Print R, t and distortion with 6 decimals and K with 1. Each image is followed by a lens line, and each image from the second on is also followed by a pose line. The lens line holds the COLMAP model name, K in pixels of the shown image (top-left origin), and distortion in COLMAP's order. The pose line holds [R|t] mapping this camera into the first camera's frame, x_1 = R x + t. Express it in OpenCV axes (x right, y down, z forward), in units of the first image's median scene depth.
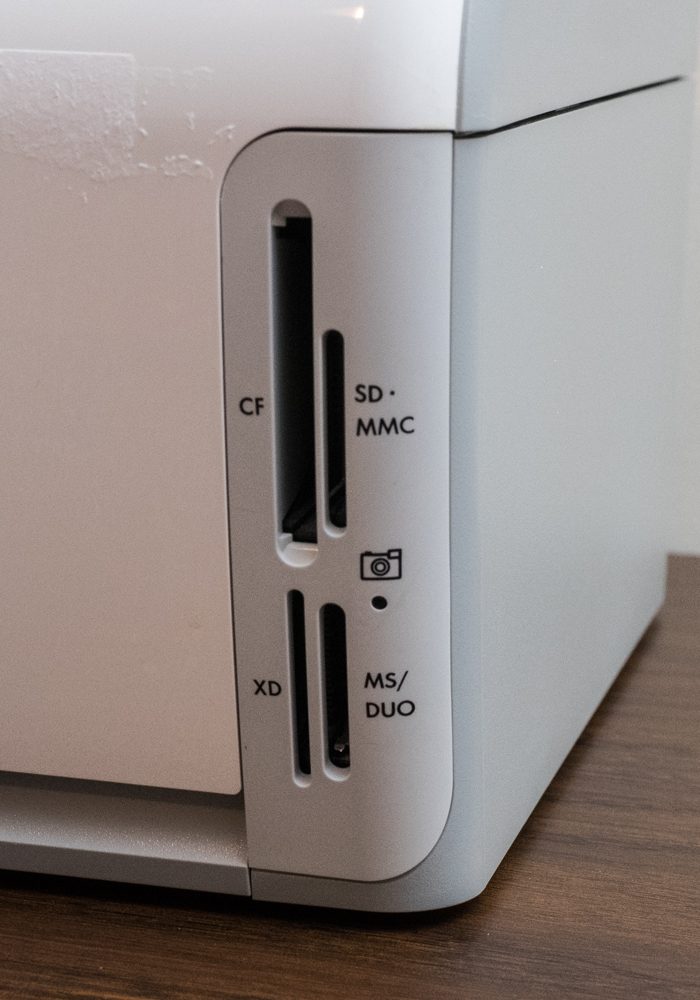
lens RADIAL K [[2094.8, 0, 382.8], [0, 2094.8, 567.4], [0, 0, 1]] dist [-0.006509, 0.000000]
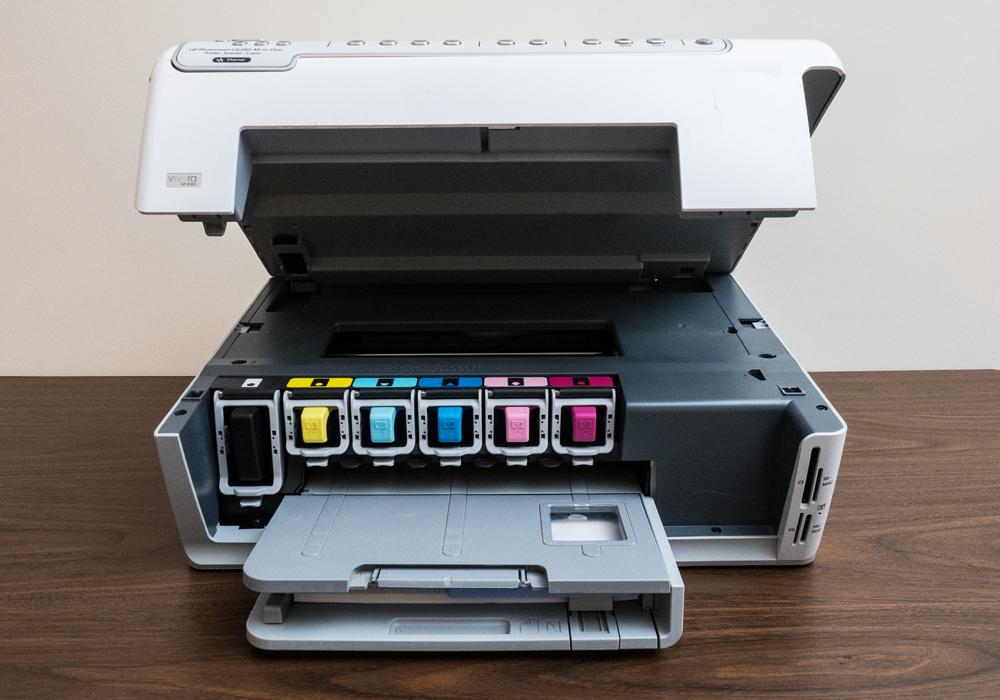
lens RADIAL K [[823.3, 0, 499.0], [0, 823.3, 309.4], [0, 0, 1]] dist [-0.031877, 0.016486]
pose [[0.970852, -0.106328, 0.214804, -1.078896], [0.074993, 0.985973, 0.149108, -0.787169], [-0.227646, -0.128653, 0.965208, -0.601222]]
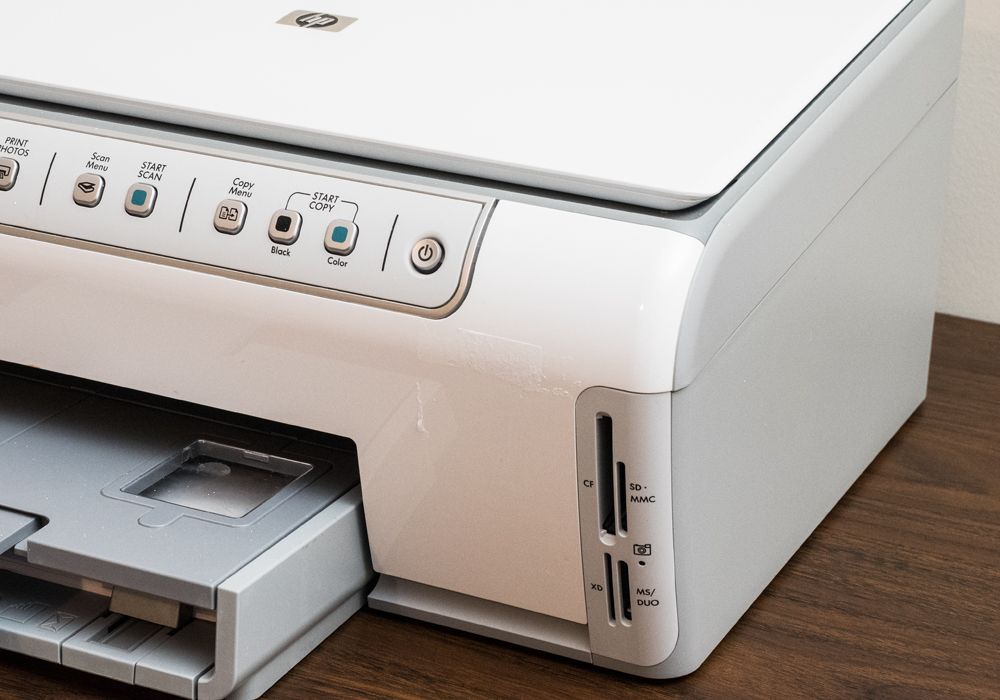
lens RADIAL K [[2556.6, 0, 514.6], [0, 2556.6, 263.6], [0, 0, 1]] dist [0.003684, 0.000000]
pose [[0.977419, 0.063669, -0.201491, 0.412038], [-0.024630, 0.981355, 0.190618, -0.849376], [0.209870, -0.181351, 0.960763, -1.705142]]
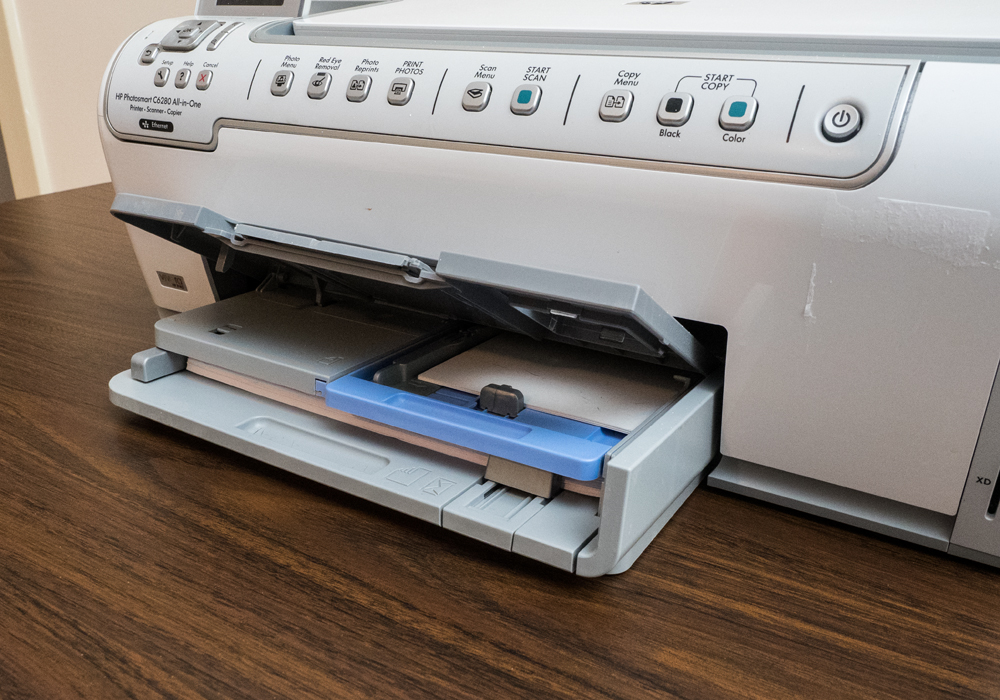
lens RADIAL K [[876.3, 0, 459.9], [0, 876.3, 408.9], [0, 0, 1]] dist [-0.008639, -0.007764]
pose [[0.940112, 0.116284, -0.320416, -0.302089], [-0.029159, 0.964000, 0.264297, -0.257231], [0.339615, -0.239126, 0.909659, -0.032659]]
